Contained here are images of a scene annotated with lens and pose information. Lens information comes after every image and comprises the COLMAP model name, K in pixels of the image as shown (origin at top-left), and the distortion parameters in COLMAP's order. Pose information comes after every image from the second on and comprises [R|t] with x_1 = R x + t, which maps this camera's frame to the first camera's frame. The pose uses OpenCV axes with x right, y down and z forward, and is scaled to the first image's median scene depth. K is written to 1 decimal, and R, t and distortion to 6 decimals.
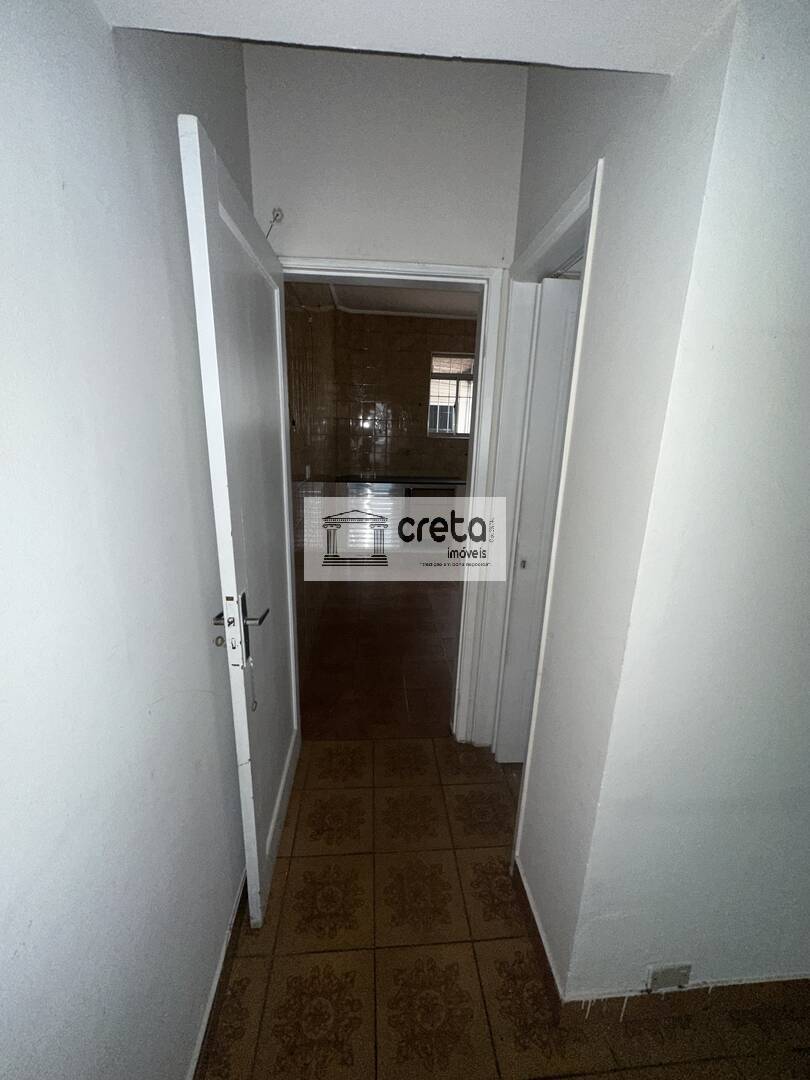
lens RADIAL K [[429.4, 0, 408.8], [0, 429.4, 540.5], [0, 0, 1]] dist [-0.003247, 0.000872]
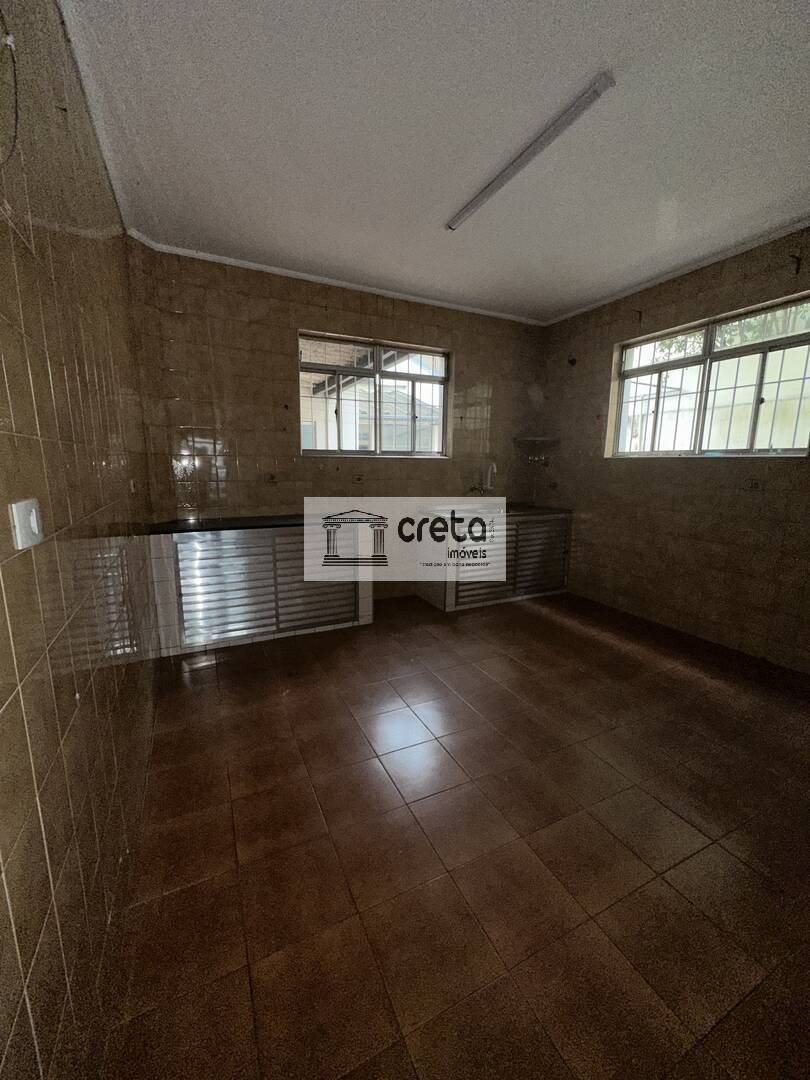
lens RADIAL K [[429.4, 0, 406.6], [0, 429.4, 541.0], [0, 0, 1]] dist [-0.003247, 0.000872]
pose [[0.928317, -0.084071, 0.362160, -0.060004], [0.118871, 0.990084, -0.074862, -0.044053], [-0.352275, 0.112546, 0.929105, 0.355215]]
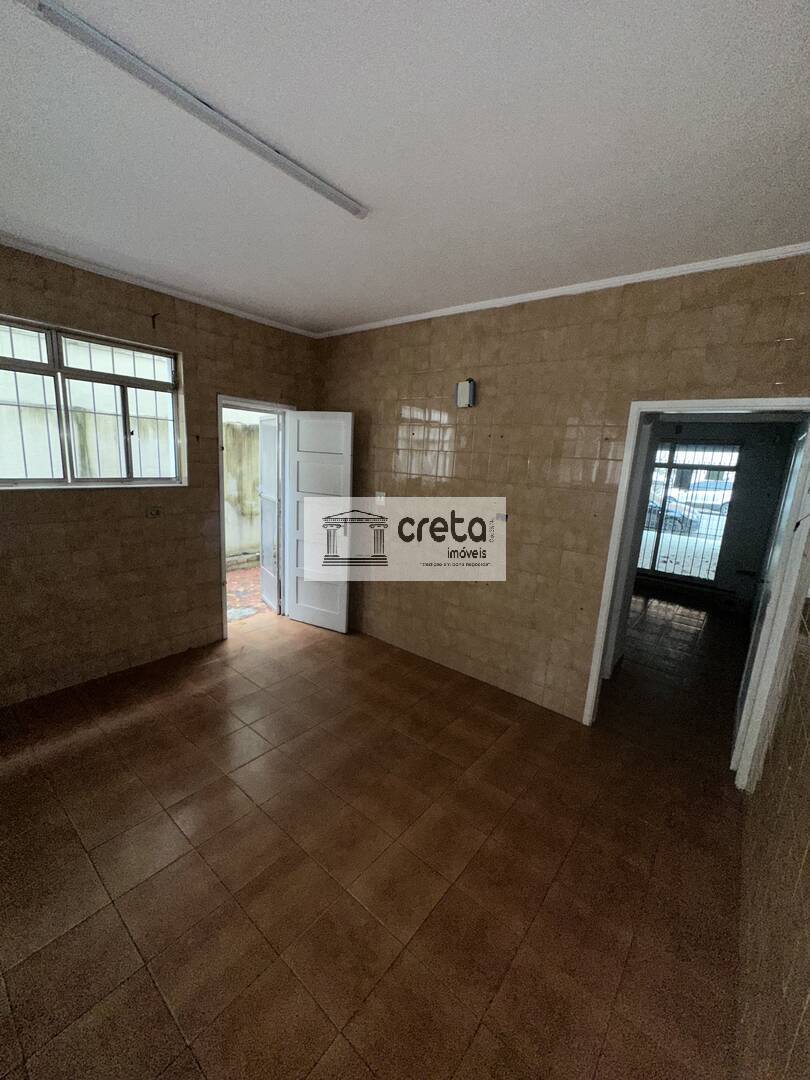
lens RADIAL K [[429.4, 0, 401.6], [0, 429.4, 540.5], [0, 0, 1]] dist [-0.003247, 0.000872]
pose [[-0.732853, -0.199145, 0.650591, -0.099520], [0.106428, 0.910882, 0.398706, -0.273523], [-0.672012, 0.361434, -0.646348, 0.874988]]
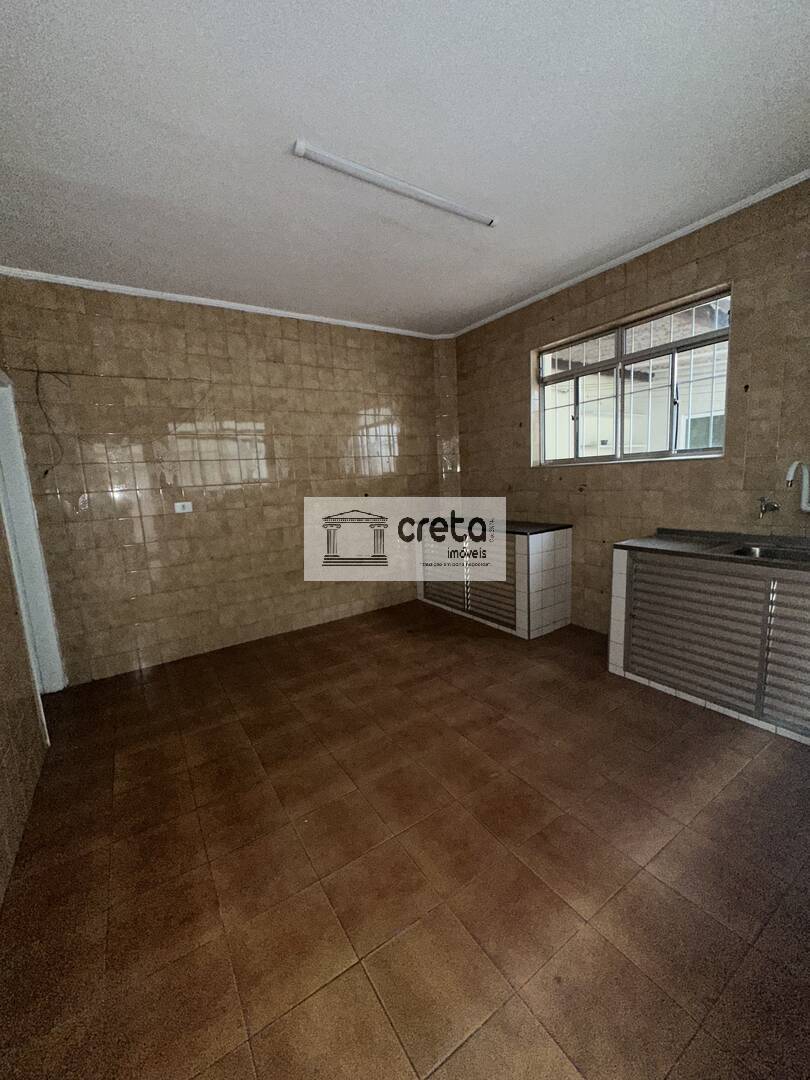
lens RADIAL K [[429.4, 0, 403.9], [0, 429.4, 537.2], [0, 0, 1]] dist [-0.003247, 0.000872]
pose [[0.494121, 0.077036, -0.865973, 0.587376], [-0.175261, 0.984444, -0.012428, -0.085862], [0.851544, 0.157912, 0.499936, 0.505648]]
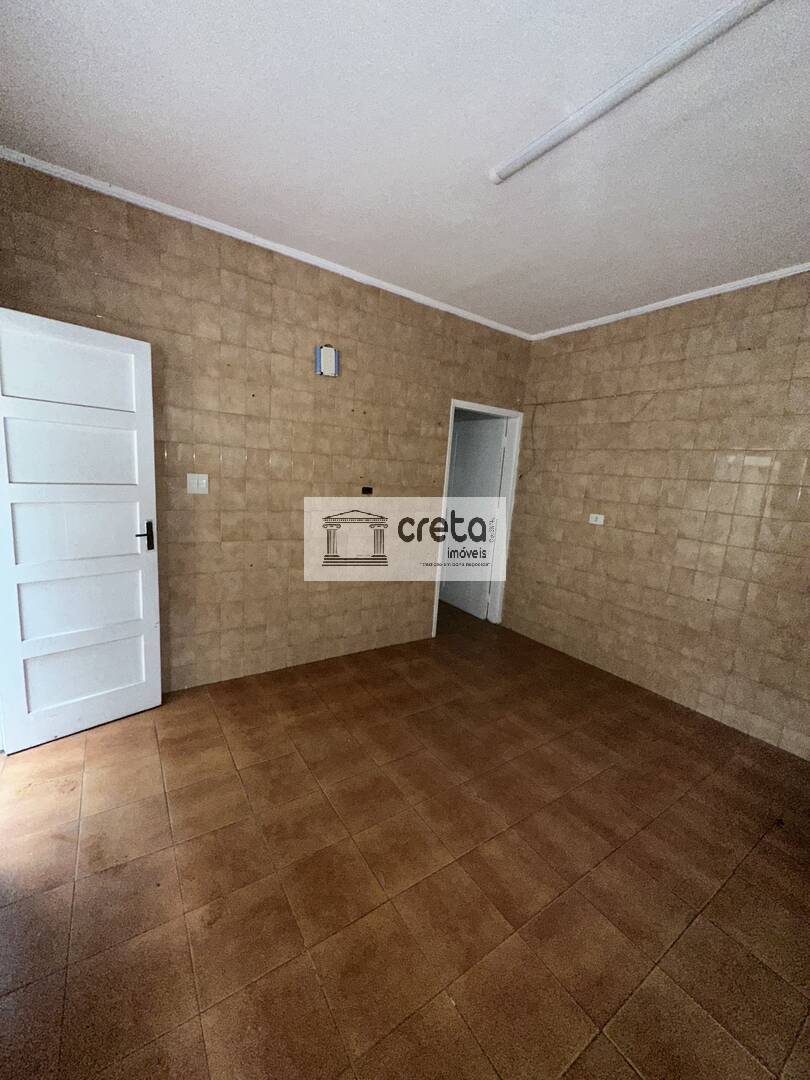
lens RADIAL K [[429.4, 0, 408.5], [0, 429.4, 538.2], [0, 0, 1]] dist [-0.003247, 0.000872]
pose [[-0.853318, 0.001242, -0.521390, 0.462083], [-0.225322, 0.900918, 0.370914, -0.234786], [0.470190, 0.433988, -0.768489, 0.925872]]
